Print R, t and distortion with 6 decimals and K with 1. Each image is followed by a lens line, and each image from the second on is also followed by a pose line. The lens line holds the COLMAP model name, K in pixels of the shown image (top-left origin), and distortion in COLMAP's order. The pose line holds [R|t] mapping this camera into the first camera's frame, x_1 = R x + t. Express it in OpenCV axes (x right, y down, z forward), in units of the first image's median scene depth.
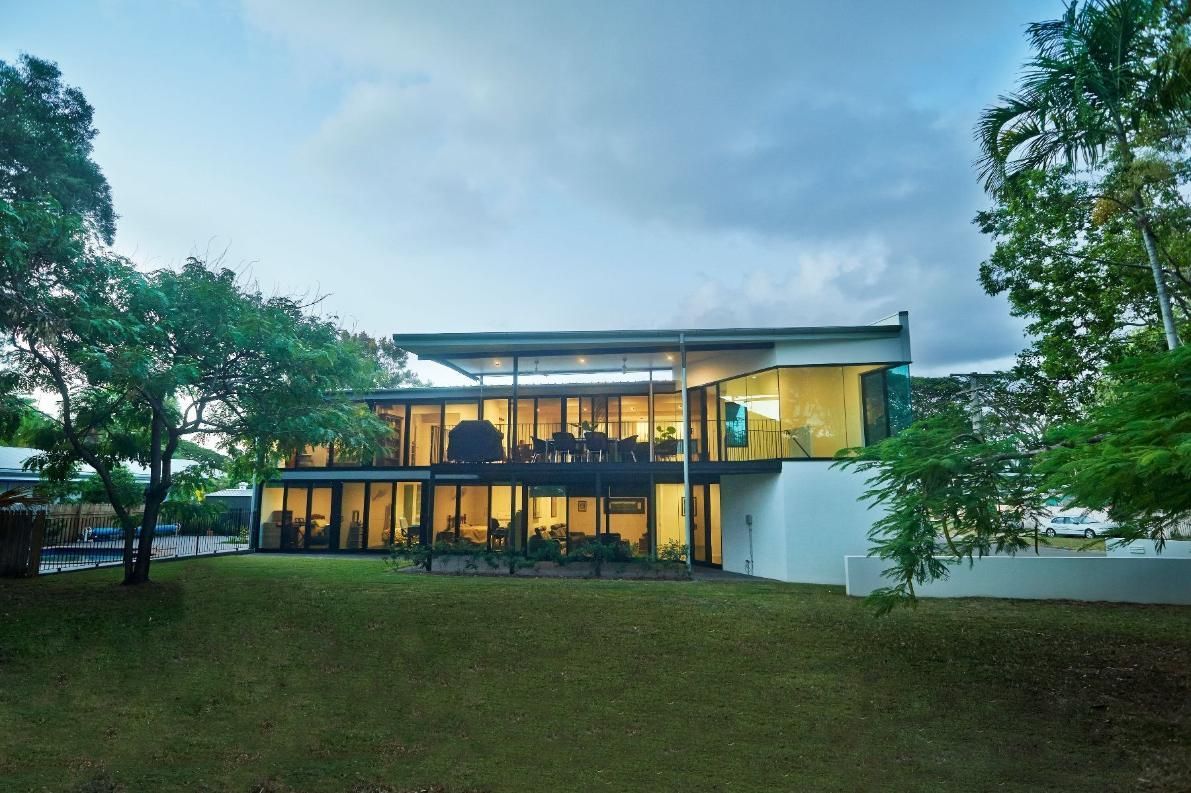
lens RADIAL K [[680.1, 0, 587.8], [0, 680.1, 394.4], [0, 0, 1]] dist [0.000451, -0.001124]
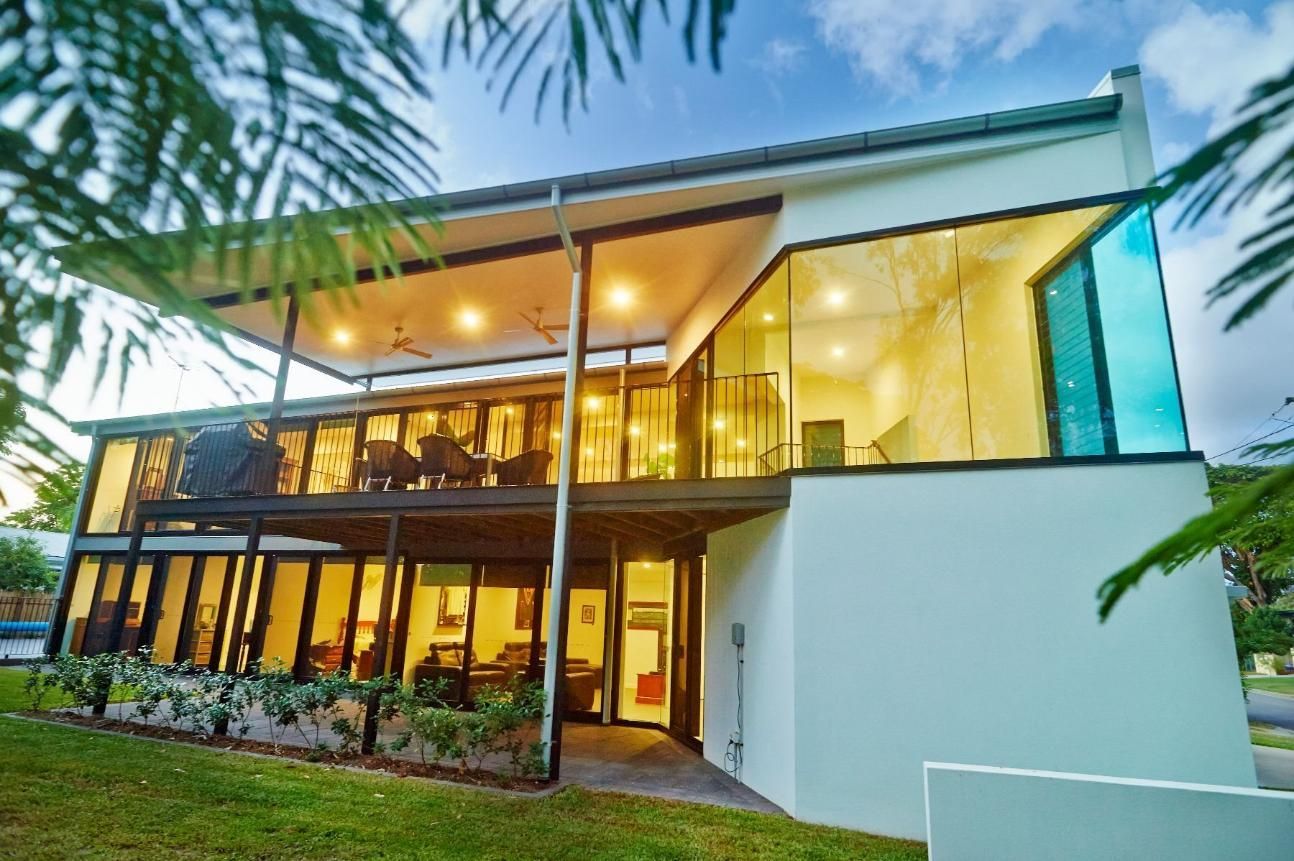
lens RADIAL K [[738.9, 0, 638.6], [0, 738.9, 428.3], [0, 0, 1]] dist [0.000451, -0.001124]
pose [[0.971204, -0.027033, -0.236710, 0.237785], [0.001481, 0.994208, -0.107465, 0.091041], [0.238244, 0.104020, 0.965619, 0.457976]]
